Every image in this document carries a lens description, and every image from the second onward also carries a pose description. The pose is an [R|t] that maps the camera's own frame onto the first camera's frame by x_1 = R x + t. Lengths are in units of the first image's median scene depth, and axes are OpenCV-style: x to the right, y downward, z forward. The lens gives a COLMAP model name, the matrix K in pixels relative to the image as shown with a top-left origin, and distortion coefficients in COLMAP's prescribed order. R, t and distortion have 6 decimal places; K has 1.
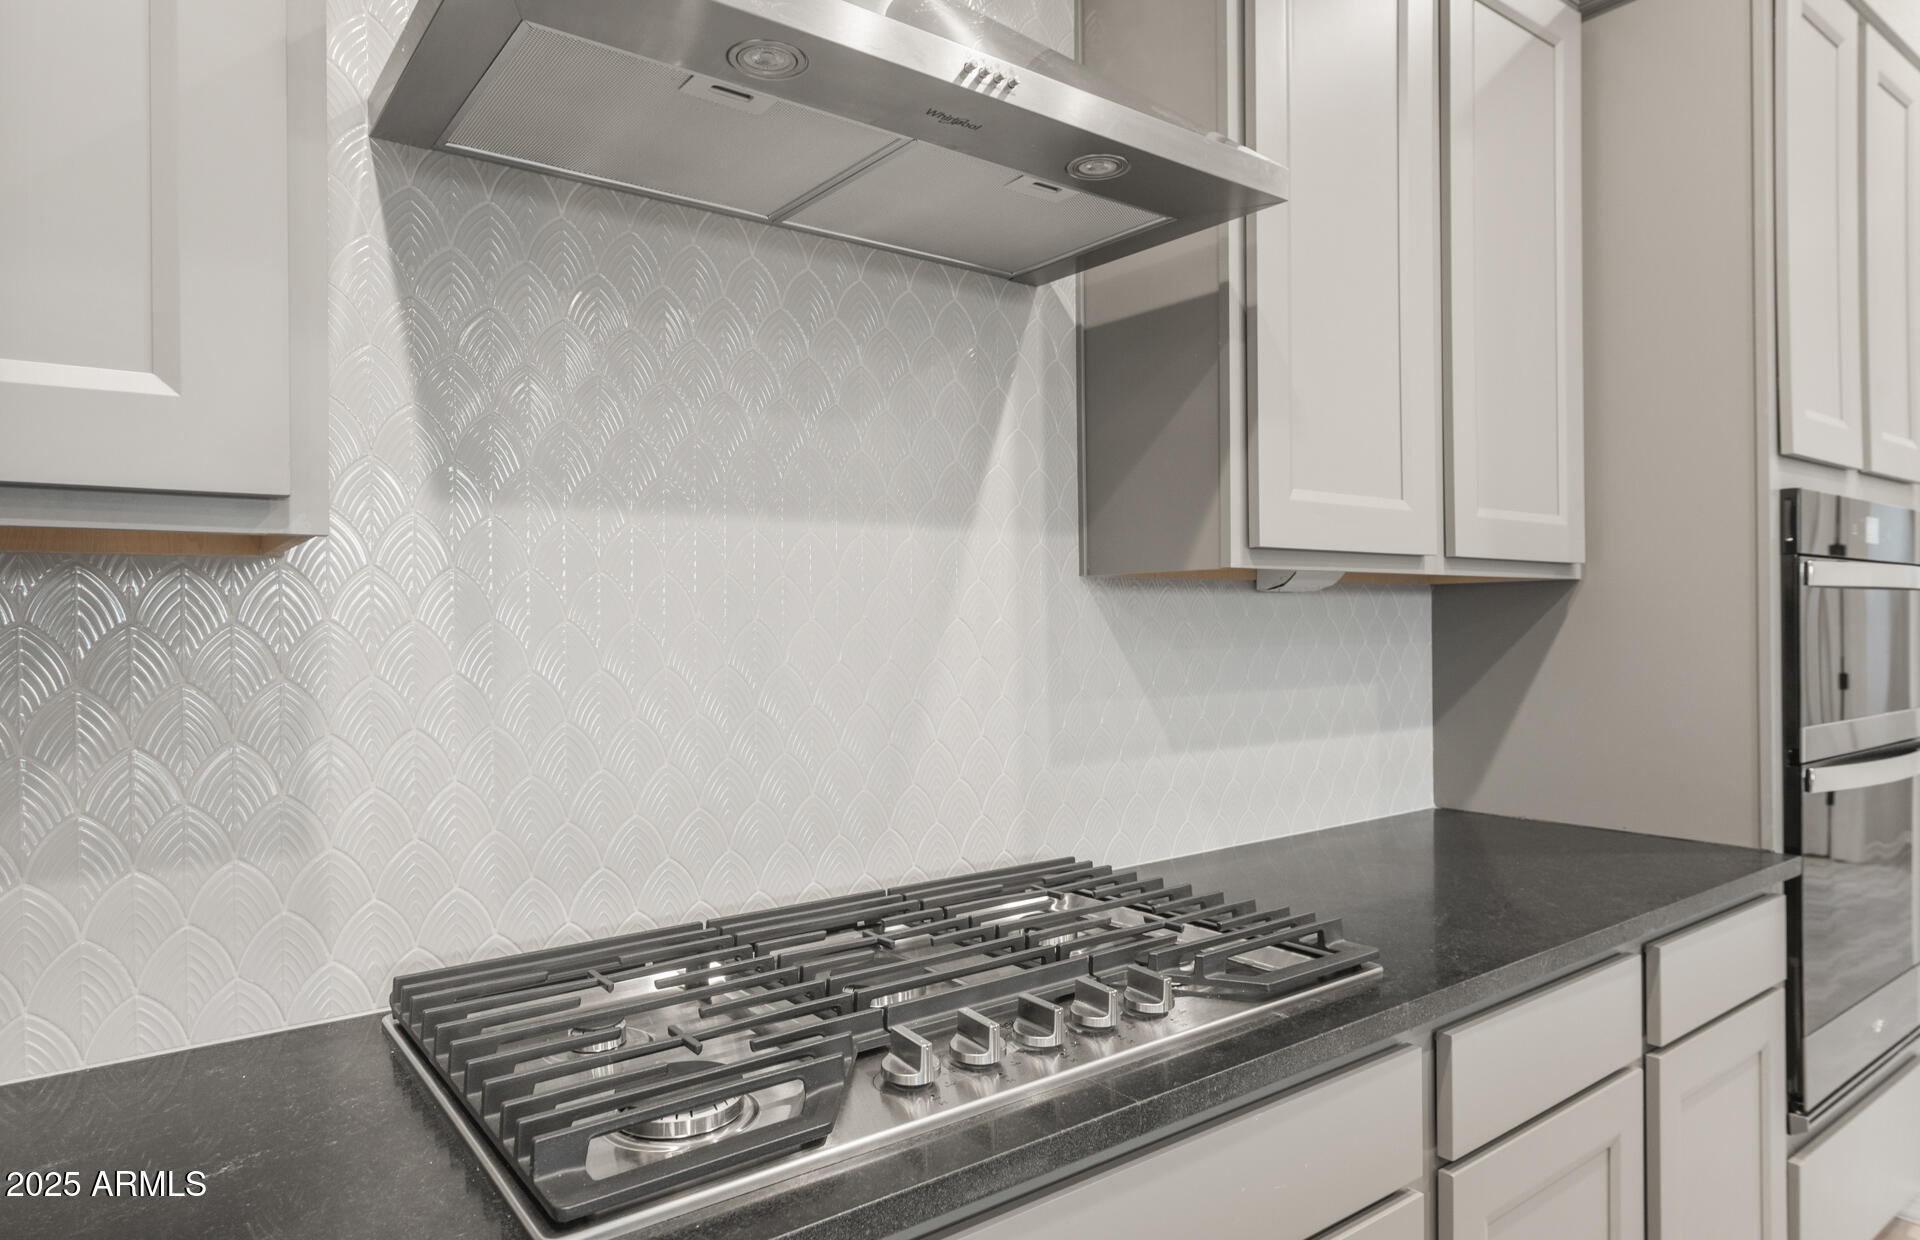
lens RADIAL K [[1104.3, 0, 977.2], [0, 1104.3, 611.9], [0, 0, 1]] dist [-0.007140, -0.002022]
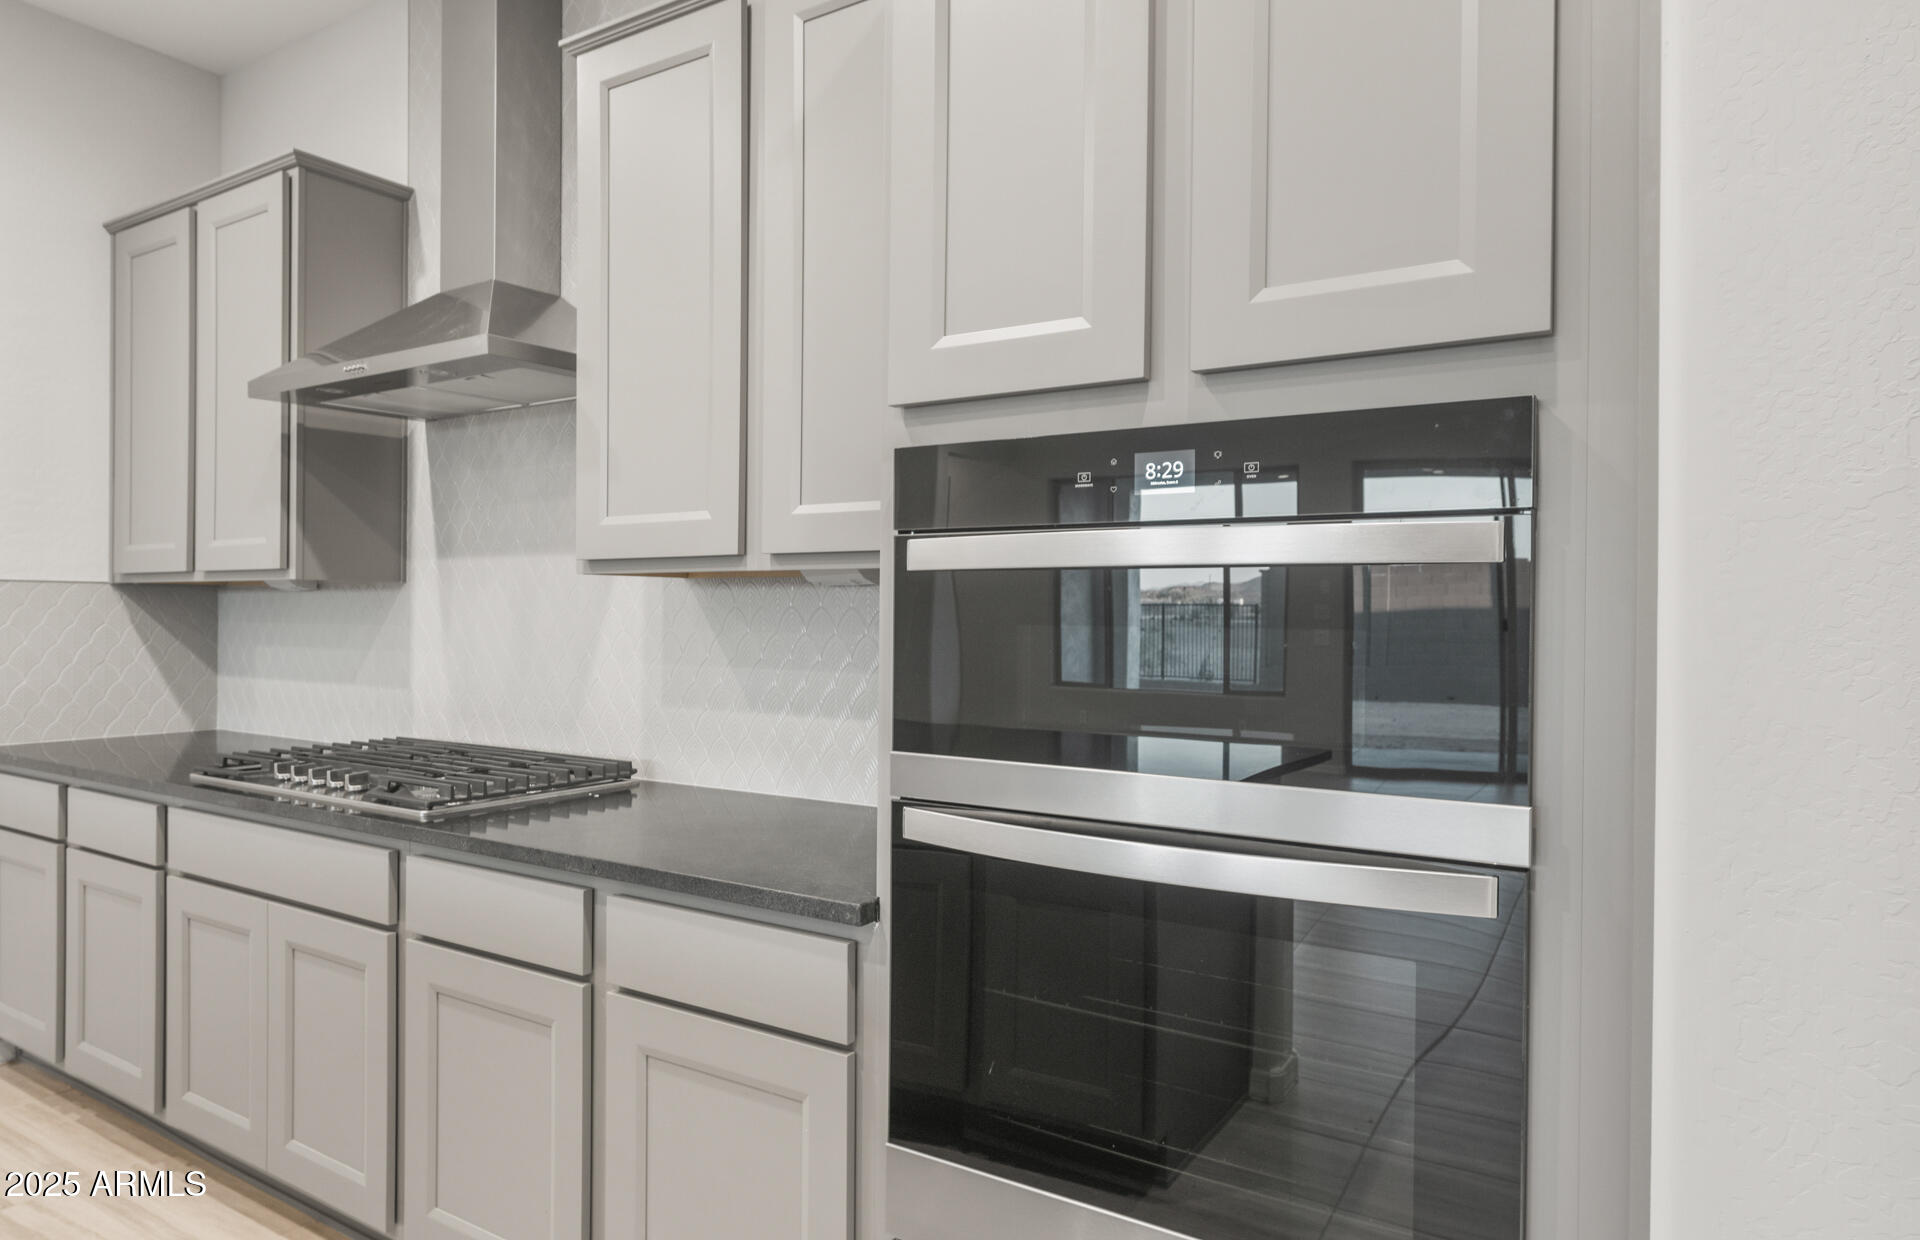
lens RADIAL K [[1104.3, 0, 958.7], [0, 1104.3, 606.9], [0, 0, 1]] dist [-0.007140, -0.002022]
pose [[0.388433, 0.006205, -0.921456, 1.581676], [0.006295, 0.999936, 0.009387, -0.004864], [0.921455, -0.009447, 0.388369, 0.772482]]
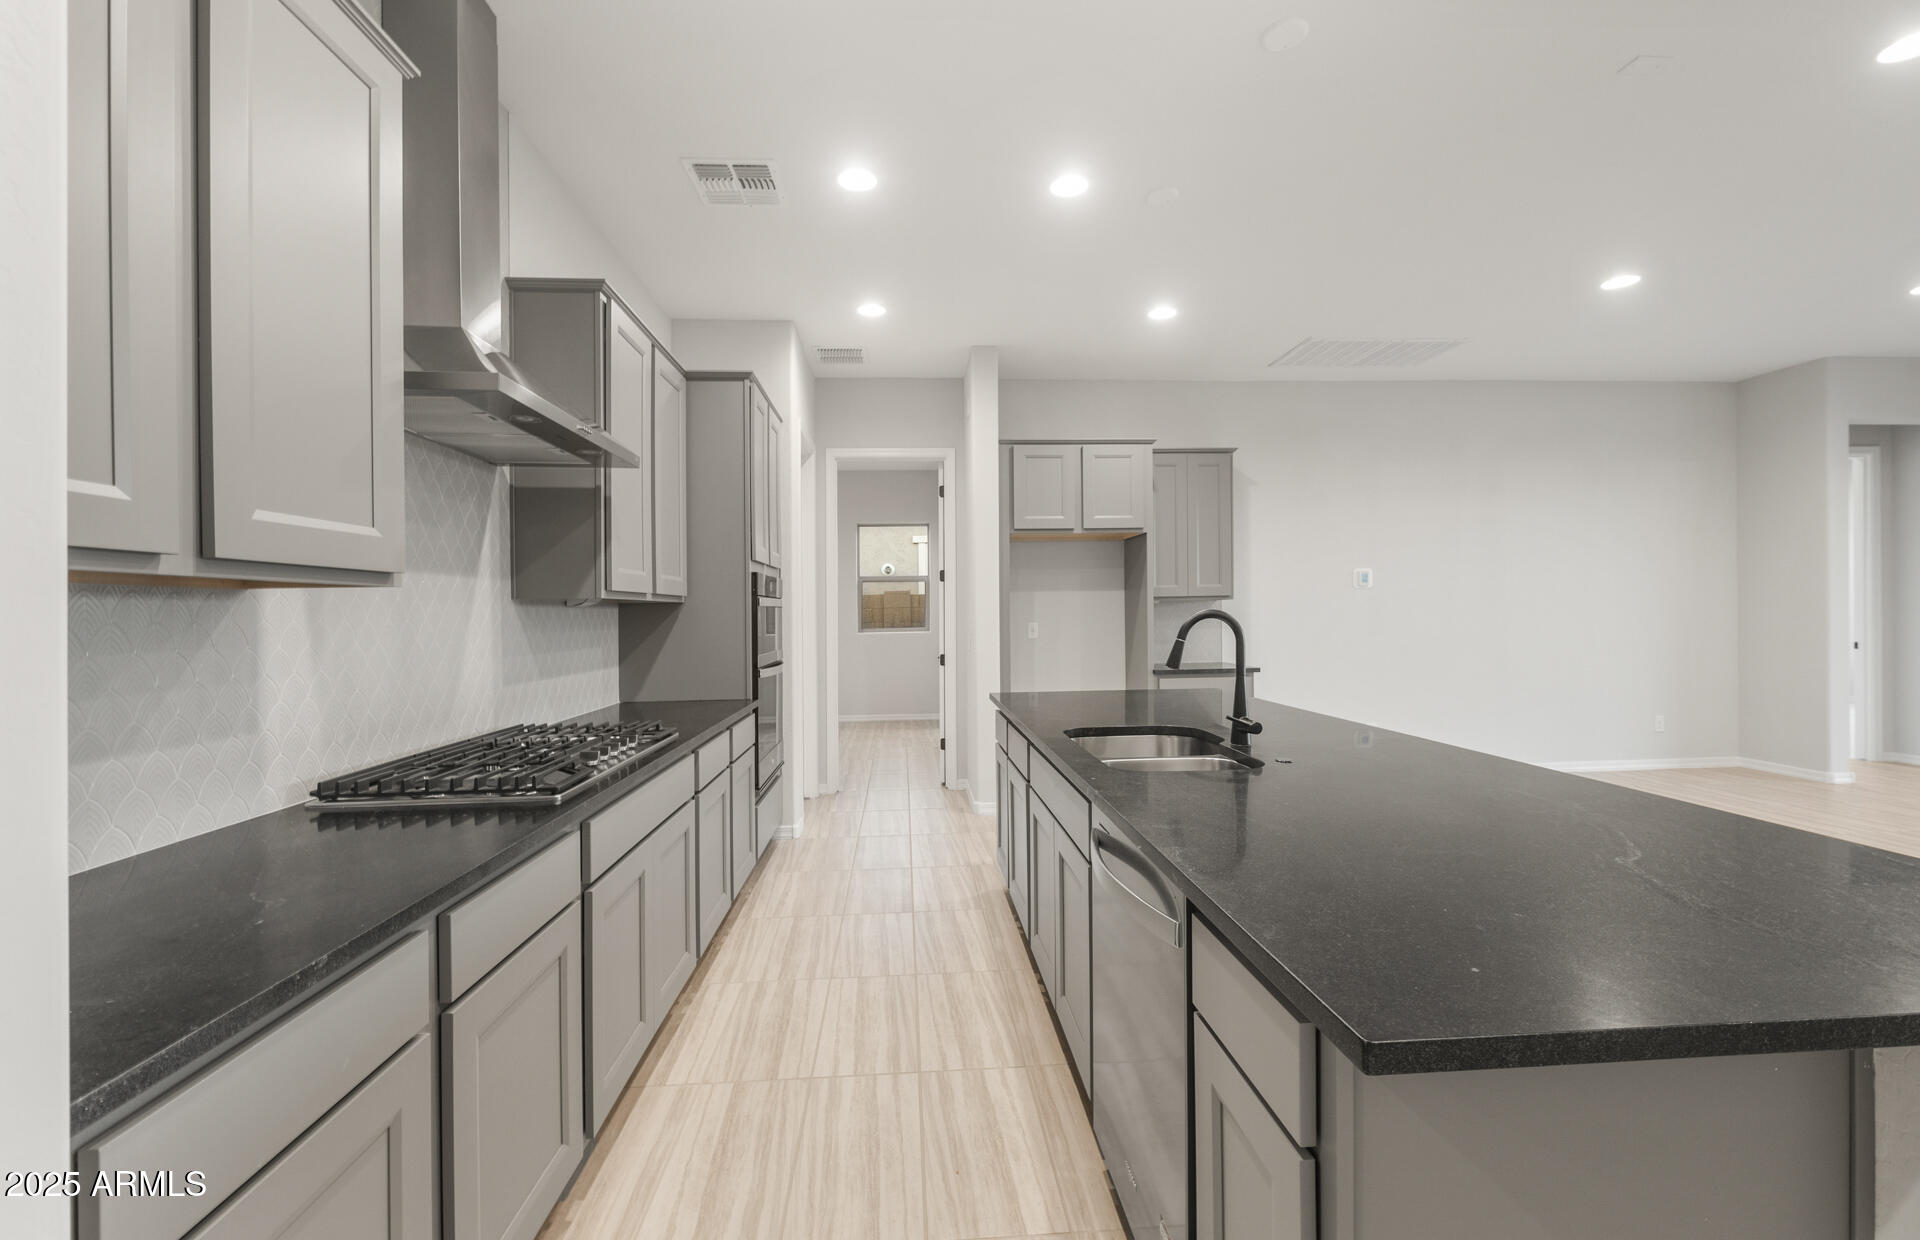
lens RADIAL K [[768.3, 0, 955.7], [0, 768.3, 619.0], [0, 0, 1]] dist [-0.005103, 0.000623]
pose [[0.541173, -0.006549, 0.840886, -0.708941], [0.002448, 0.999978, 0.006213, -0.001336], [-0.840908, -0.001304, 0.541177, -0.564323]]
